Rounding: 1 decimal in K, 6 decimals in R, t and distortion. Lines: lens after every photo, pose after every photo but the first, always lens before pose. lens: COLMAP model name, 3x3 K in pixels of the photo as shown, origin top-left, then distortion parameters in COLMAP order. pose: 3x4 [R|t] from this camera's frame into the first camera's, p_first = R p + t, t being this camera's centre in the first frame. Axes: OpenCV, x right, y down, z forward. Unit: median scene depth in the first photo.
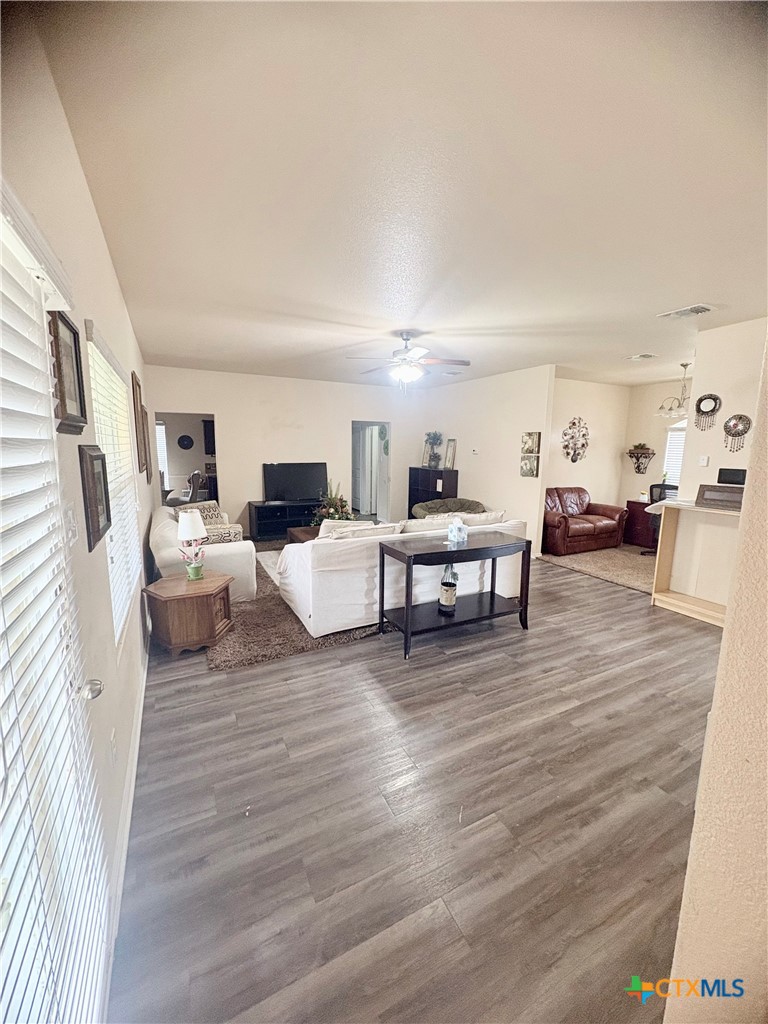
lens RADIAL K [[410.6, 0, 384.6], [0, 410.6, 512.6], [0, 0, 1]] dist [-0.001388, 0.000357]
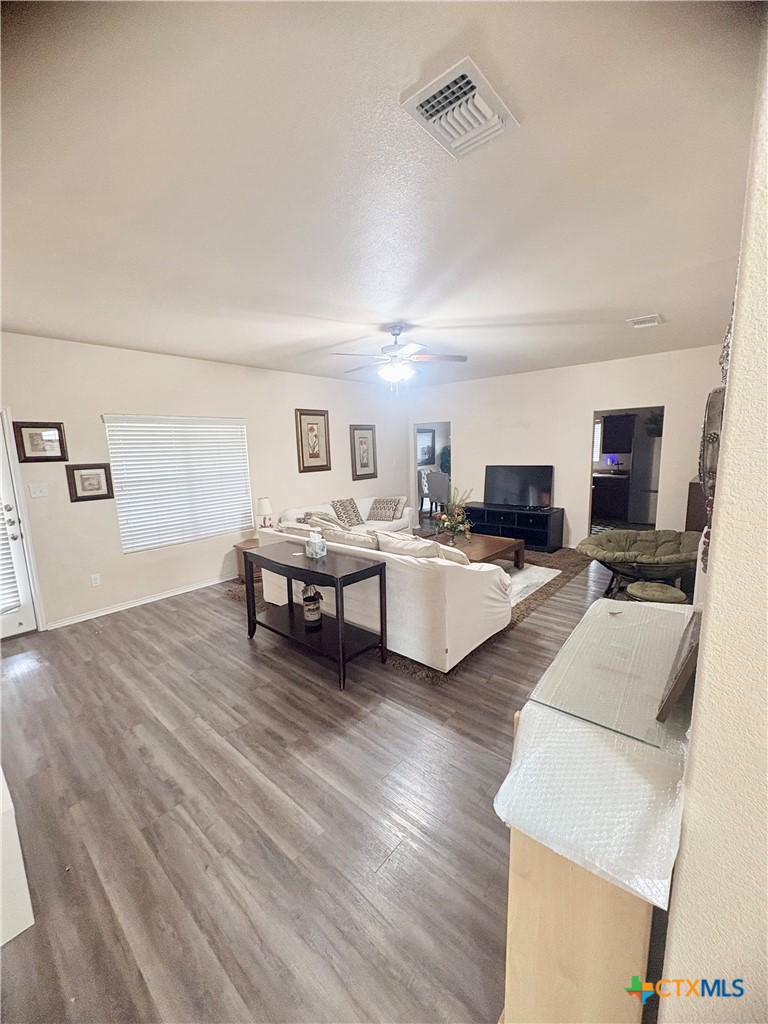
lens RADIAL K [[410.6, 0, 382.7], [0, 410.6, 509.4], [0, 0, 1]] dist [-0.001388, 0.000357]
pose [[0.364500, 0.115772, -0.923979, 1.257878], [-0.112805, 0.990424, 0.079598, -0.149173], [0.924346, 0.075216, 0.374069, 0.902770]]
